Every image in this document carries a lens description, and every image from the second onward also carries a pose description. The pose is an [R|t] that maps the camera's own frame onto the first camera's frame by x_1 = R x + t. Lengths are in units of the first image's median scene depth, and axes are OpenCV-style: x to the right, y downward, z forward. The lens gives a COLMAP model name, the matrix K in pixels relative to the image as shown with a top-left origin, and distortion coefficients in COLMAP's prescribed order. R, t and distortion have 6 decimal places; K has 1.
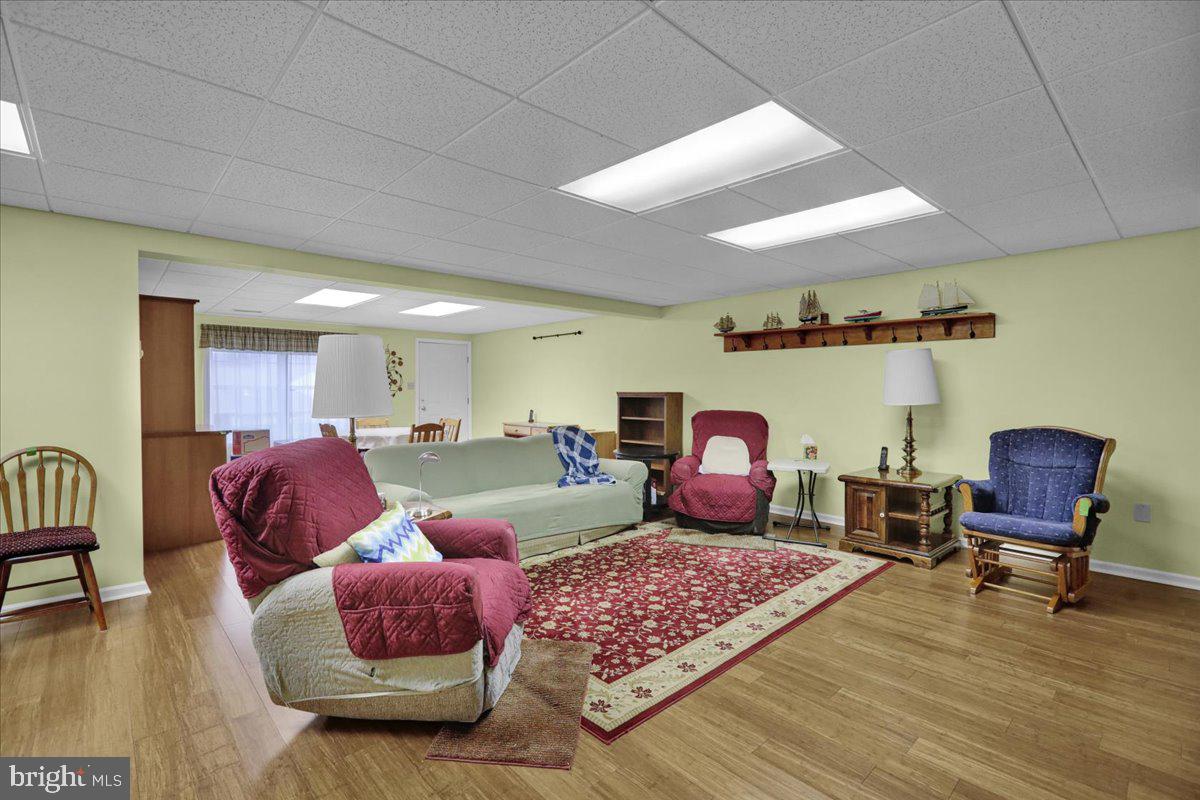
lens RADIAL K [[542.7, 0, 595.1], [0, 542.7, 394.1], [0, 0, 1]] dist [0.001467, 0.000877]
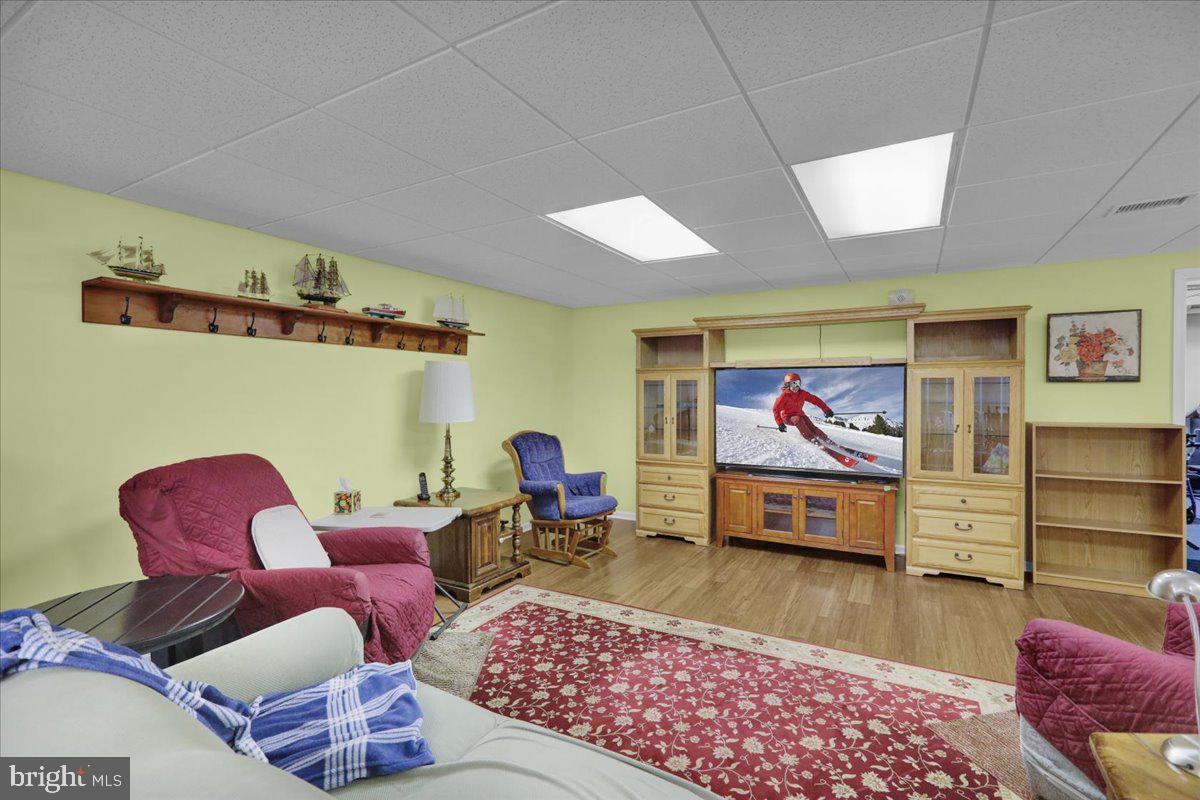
lens RADIAL K [[542.7, 0, 603.8], [0, 542.7, 397.8], [0, 0, 1]] dist [0.001467, 0.000877]
pose [[-0.308412, -0.005509, 0.951237, -0.335872], [0.014557, 0.999839, 0.010510, -0.023048], [-0.951142, 0.017088, -0.308282, 0.920681]]
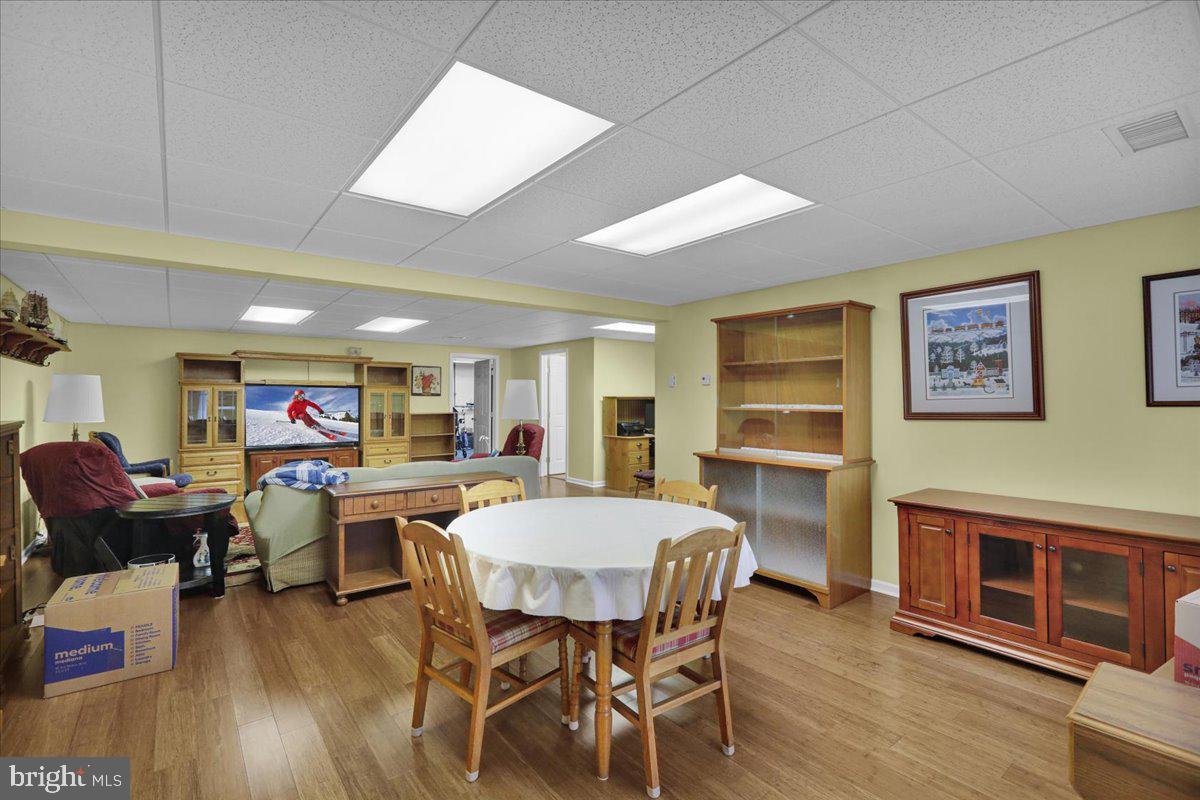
lens RADIAL K [[542.7, 0, 604.0], [0, 542.7, 402.8], [0, 0, 1]] dist [0.001467, 0.000877]
pose [[-0.991738, 0.010927, 0.127812, -0.520538], [0.013099, 0.999784, 0.016164, -0.024727], [-0.127608, 0.017705, -0.991667, 1.429197]]
